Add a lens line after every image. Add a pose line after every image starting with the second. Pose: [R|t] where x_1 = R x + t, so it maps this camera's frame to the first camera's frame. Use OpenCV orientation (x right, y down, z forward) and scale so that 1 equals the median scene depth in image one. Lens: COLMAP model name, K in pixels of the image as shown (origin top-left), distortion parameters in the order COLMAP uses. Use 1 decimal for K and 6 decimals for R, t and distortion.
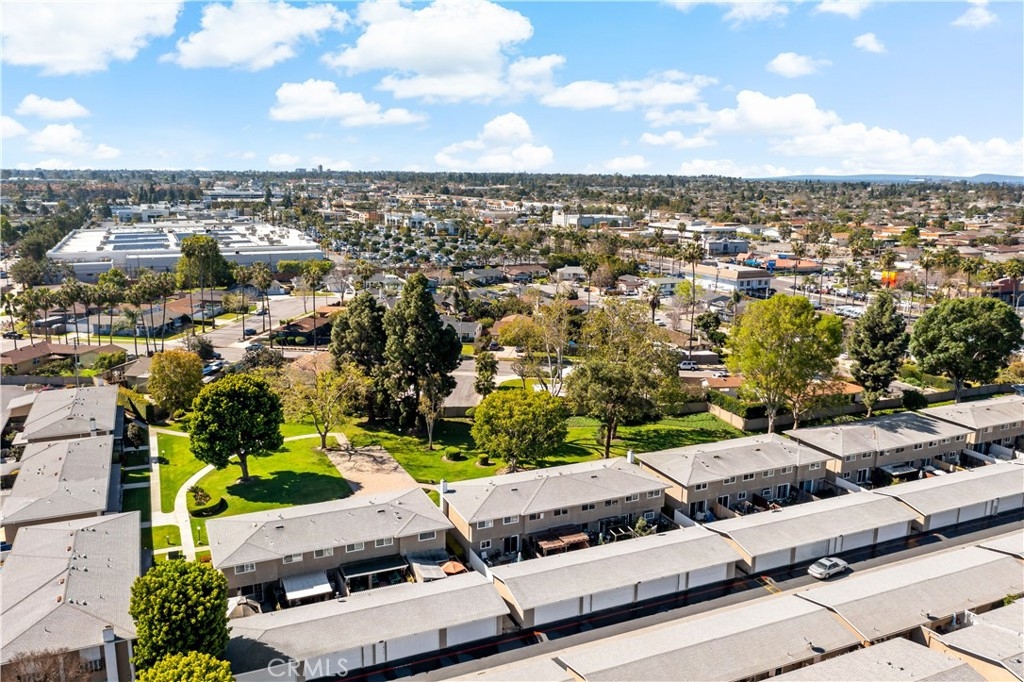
lens RADIAL K [[821.4, 0, 512.2], [0, 821.4, 341.1], [0, 0, 1]] dist [-0.007073, -0.003966]
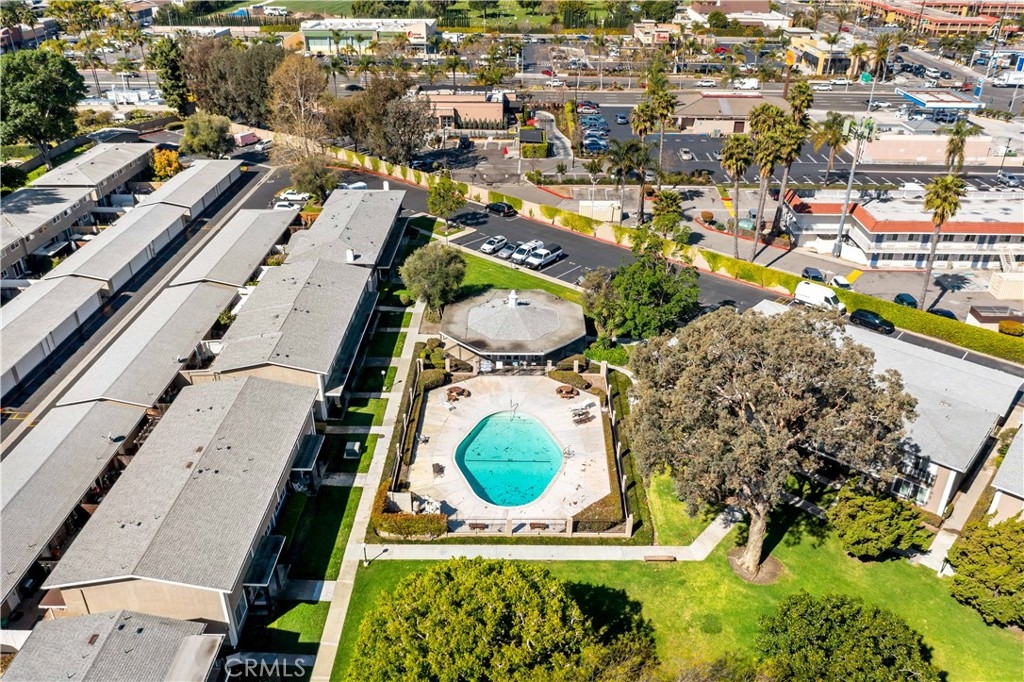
lens RADIAL K [[821.4, 0, 512.0], [0, 821.4, 340.9], [0, 0, 1]] dist [-0.007073, -0.003966]
pose [[0.413640, -0.430396, 0.802285, -0.117683], [0.182293, 0.902513, 0.390178, -0.020726], [-0.892004, -0.015142, 0.451773, 0.087186]]
